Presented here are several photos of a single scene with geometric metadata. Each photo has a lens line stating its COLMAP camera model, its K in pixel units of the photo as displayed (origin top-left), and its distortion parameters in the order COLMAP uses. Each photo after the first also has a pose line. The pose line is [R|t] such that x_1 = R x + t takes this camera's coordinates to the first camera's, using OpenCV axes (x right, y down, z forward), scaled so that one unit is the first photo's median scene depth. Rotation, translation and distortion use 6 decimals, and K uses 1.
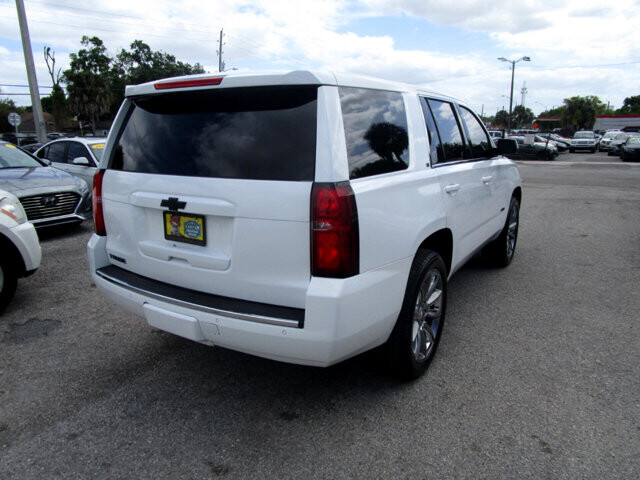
lens RADIAL K [[465.3, 0, 320.0], [0, 465.3, 240.0], [0, 0, 1]] dist [-0.002455, 0.001287]
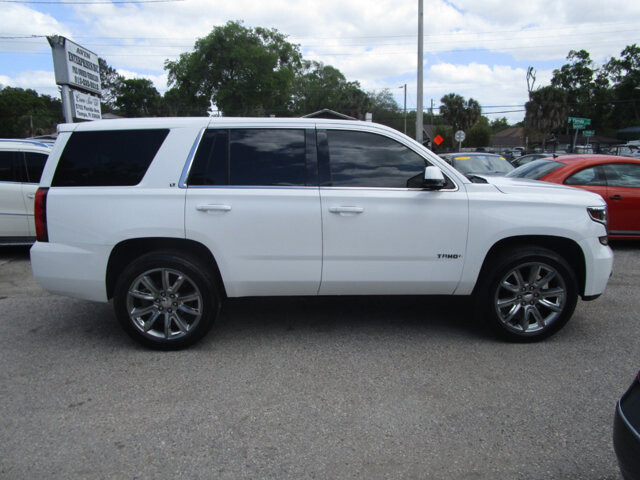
lens RADIAL K [[465.3, 0, 320.0], [0, 465.3, 240.0], [0, 0, 1]] dist [-0.002455, 0.001287]
pose [[0.555746, 0.164395, -0.814936, 1.647482], [-0.186091, 0.979980, 0.070784, -0.197295], [0.810257, 0.112315, 0.575212, 0.676408]]
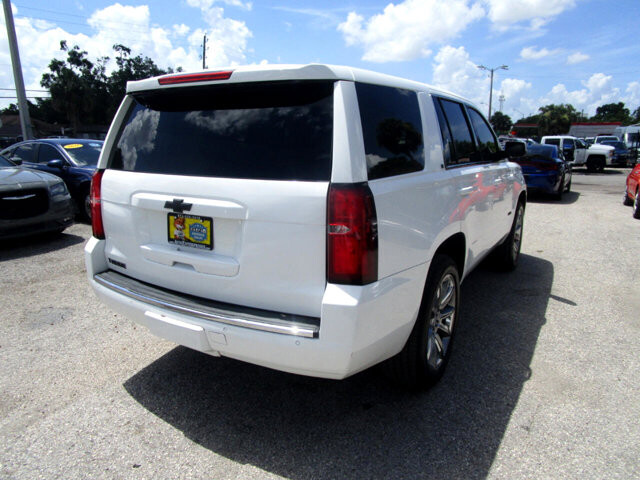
lens RADIAL K [[460.0, 0, 320.0], [0, 460.0, 240.0], [0, 0, 1]] dist [-0.005600, -0.003690]
pose [[0.999835, 0.002569, 0.017971, -0.040913], [-0.002418, 0.999962, -0.008435, -0.000445], [-0.017992, 0.008390, 0.999803, 0.058988]]
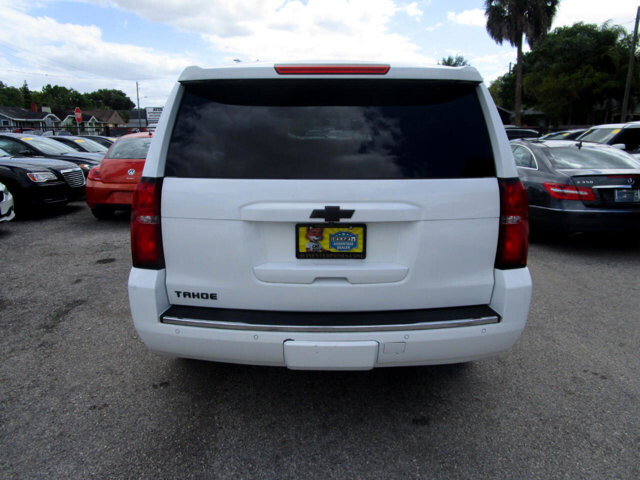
lens RADIAL K [[460.0, 0, 320.0], [0, 460.0, 240.0], [0, 0, 1]] dist [-0.005600, -0.003690]
pose [[0.844803, -0.120861, 0.521249, -0.699076], [0.117230, 0.992296, 0.040083, -0.060172], [-0.522078, 0.027244, 0.852463, 0.281812]]
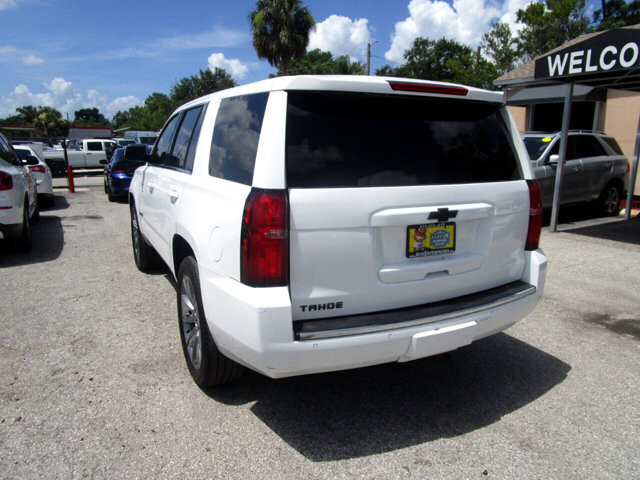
lens RADIAL K [[461.1, 0, 320.0], [0, 461.1, 240.0], [0, 0, 1]] dist [-0.040656, 0.003153]
pose [[0.499442, -0.168689, 0.849766, -1.133686], [0.181676, 0.979444, 0.087654, -0.140418], [-0.847084, 0.110604, 0.519822, 0.663236]]
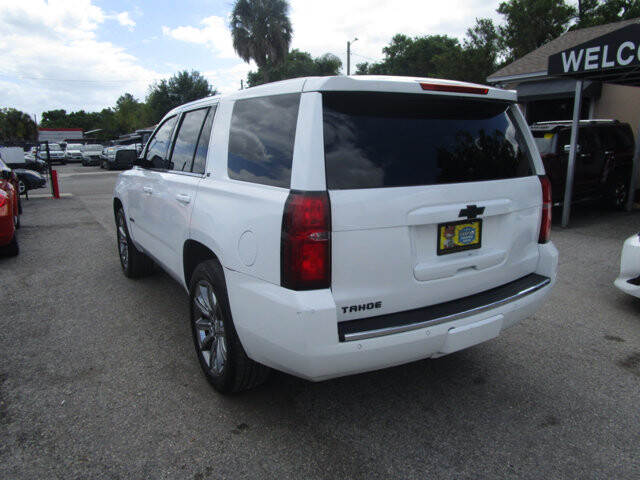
lens RADIAL K [[460.0, 0, 320.0], [0, 460.0, 240.0], [0, 0, 1]] dist [-0.005600, -0.003690]
pose [[0.436775, -0.188281, 0.879646, -1.186892], [0.209110, 0.972315, 0.104286, -0.168895], [-0.874929, 0.138394, 0.464054, 0.764405]]
